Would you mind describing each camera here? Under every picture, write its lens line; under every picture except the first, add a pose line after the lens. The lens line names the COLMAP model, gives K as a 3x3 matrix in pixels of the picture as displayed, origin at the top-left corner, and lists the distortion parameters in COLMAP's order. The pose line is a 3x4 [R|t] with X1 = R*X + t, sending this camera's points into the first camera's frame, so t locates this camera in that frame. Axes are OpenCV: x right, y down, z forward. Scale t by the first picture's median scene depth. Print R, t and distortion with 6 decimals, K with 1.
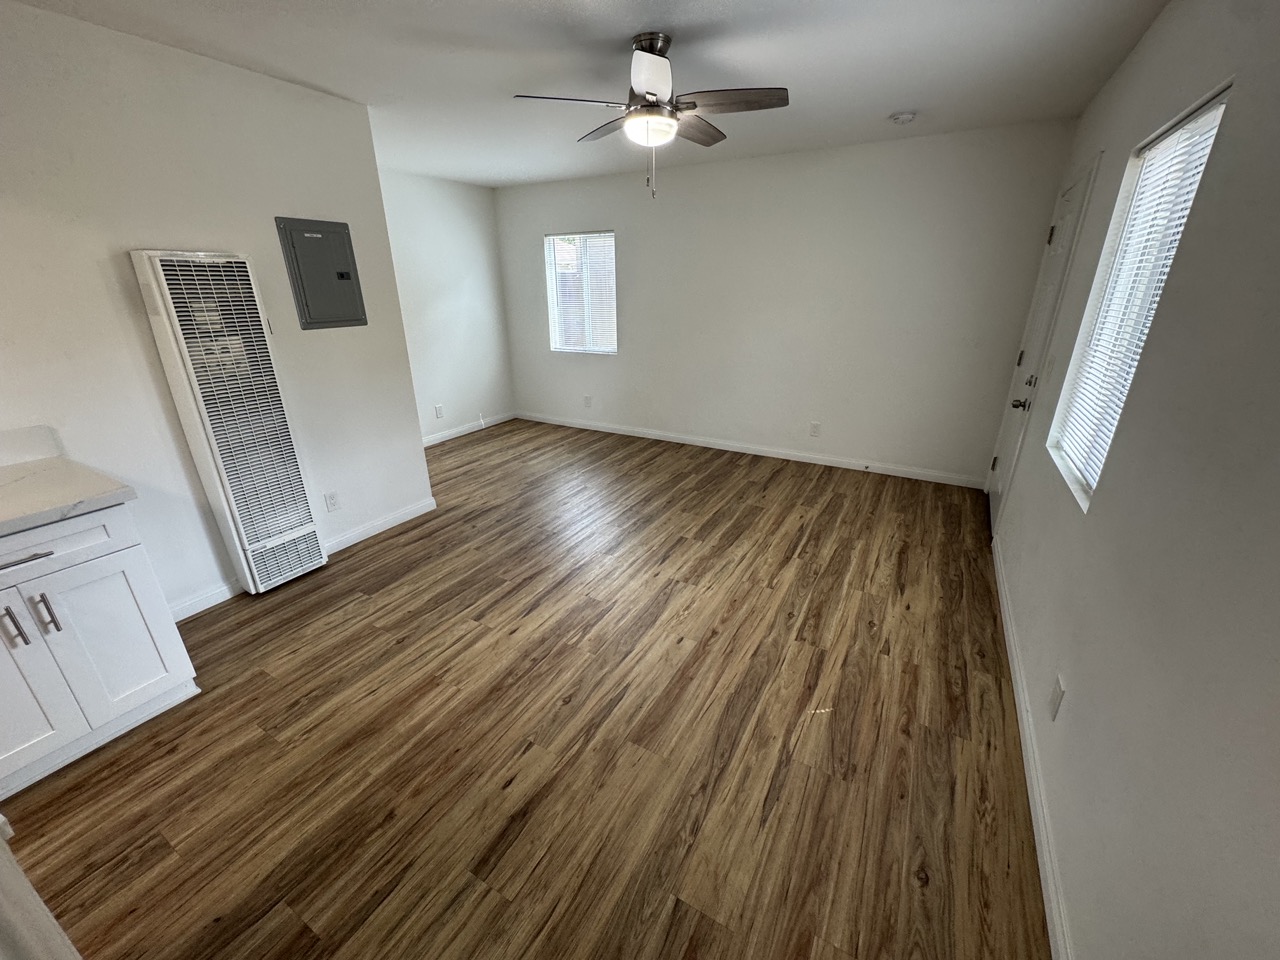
lens RADIAL K [[510.8, 0, 641.0], [0, 510.8, 481.7], [0, 0, 1]] dist [-0.003525, 0.000755]
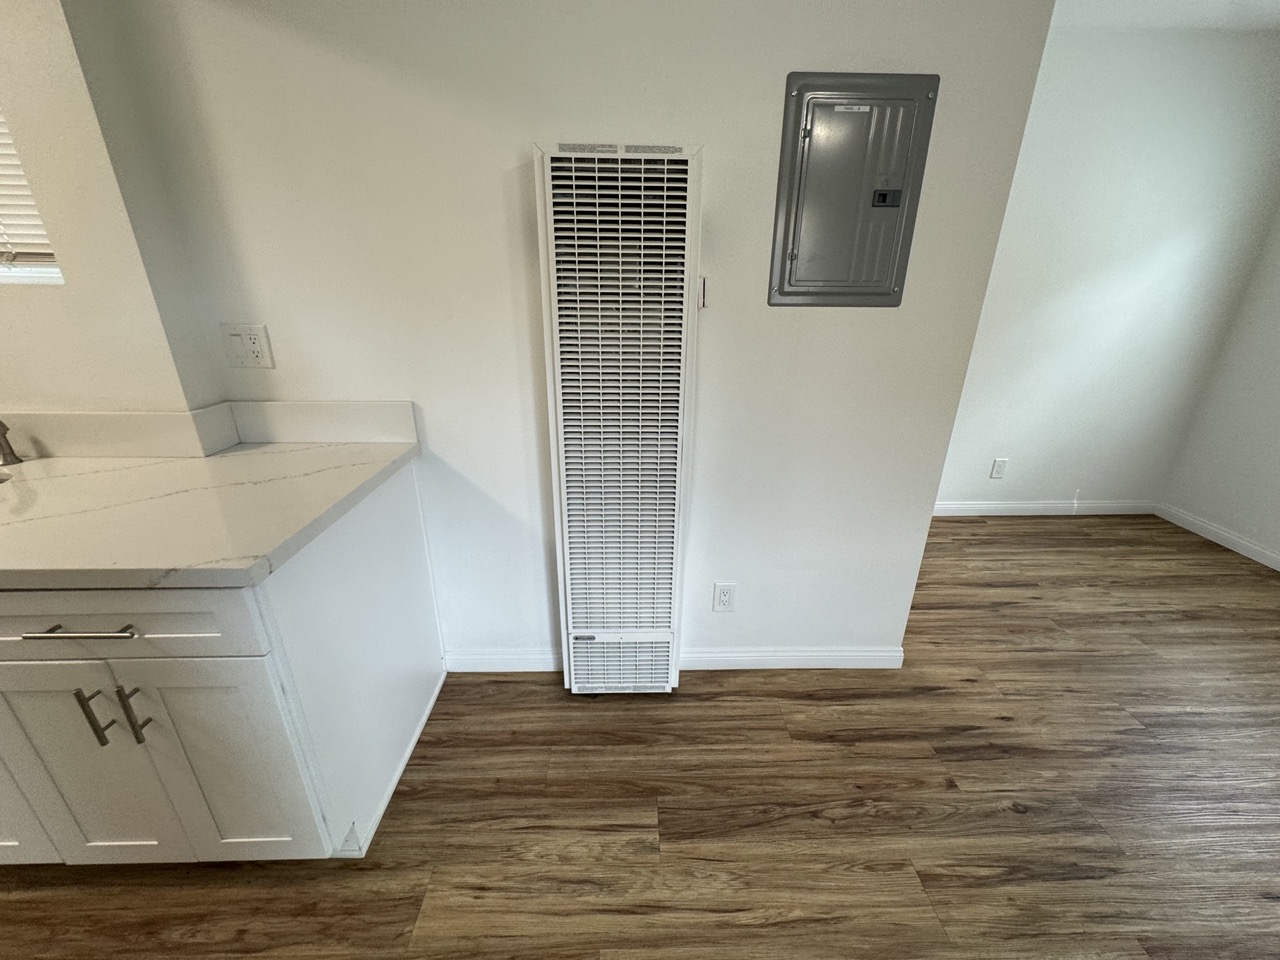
lens RADIAL K [[510.8, 0, 640.4], [0, 510.8, 482.1], [0, 0, 1]] dist [-0.003525, 0.000755]
pose [[0.512944, 0.325846, -0.794174, -0.243771], [-0.320780, 0.930893, 0.174754, -0.171778], [0.796234, 0.165117, 0.582021, 0.597451]]
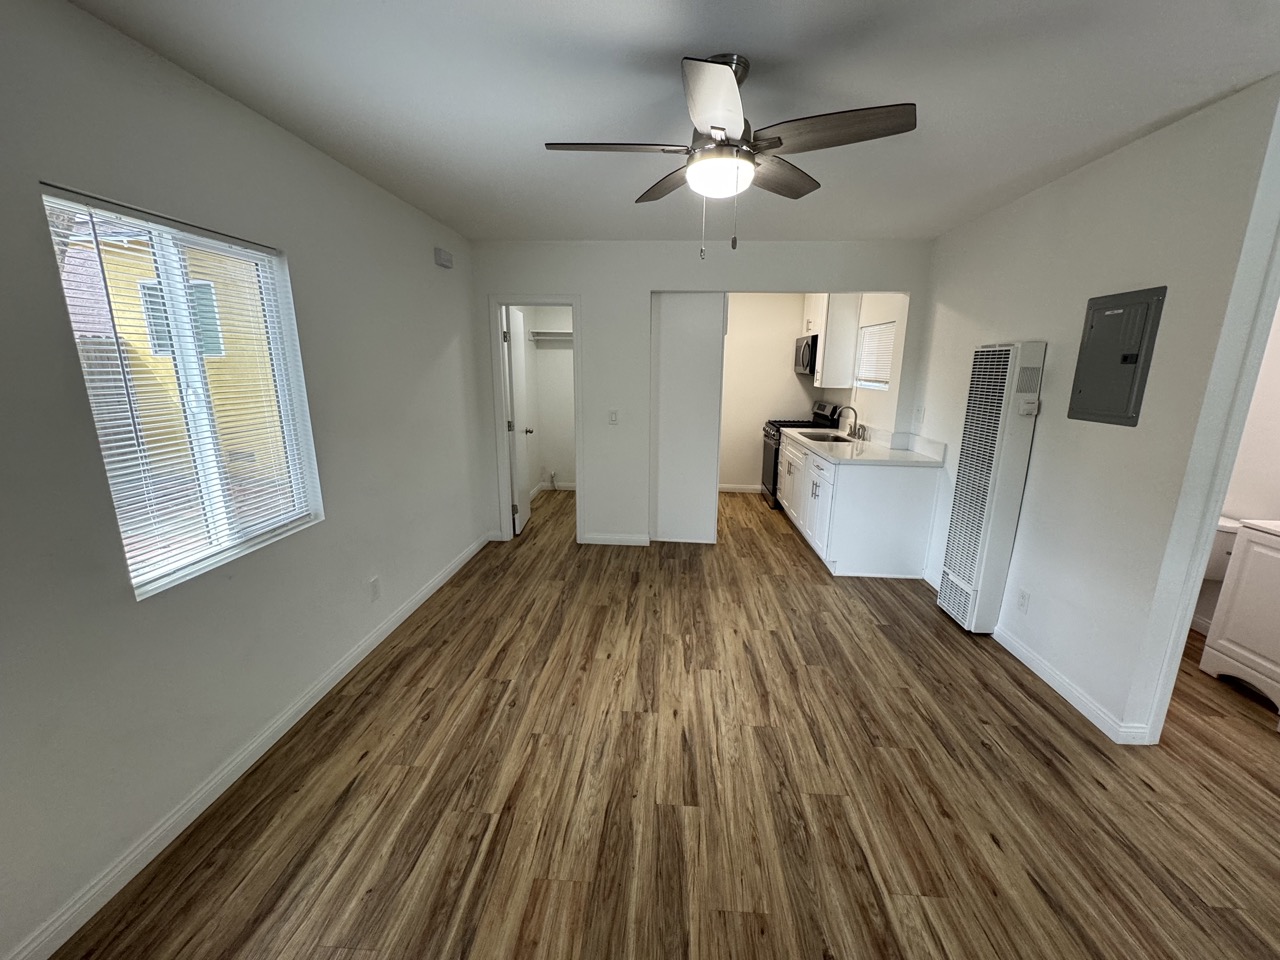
lens RADIAL K [[510.8, 0, 641.8], [0, 510.8, 480.6], [0, 0, 1]] dist [-0.003525, 0.000755]
pose [[-0.898764, 0.095094, -0.427995, 0.386826], [-0.160358, 0.837257, 0.522768, -0.536715], [0.408054, 0.538477, -0.737248, 1.371243]]
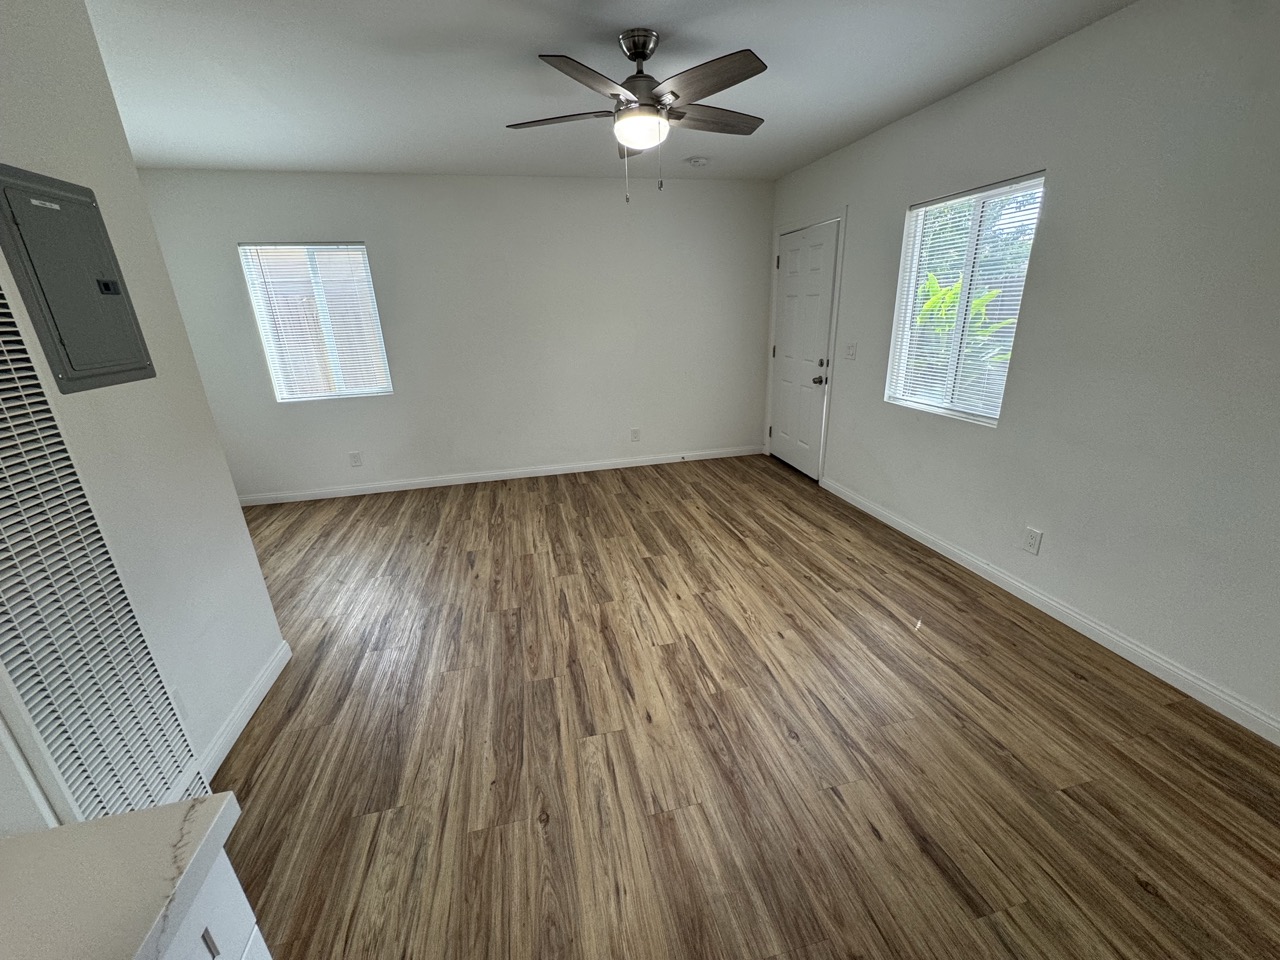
lens RADIAL K [[510.8, 0, 641.7], [0, 510.8, 480.6], [0, 0, 1]] dist [-0.003525, 0.000755]
pose [[0.730109, -0.237670, 0.640666, -0.573928], [0.272808, 0.960987, 0.045606, -0.087312], [-0.626511, 0.141481, 0.766464, 0.285518]]
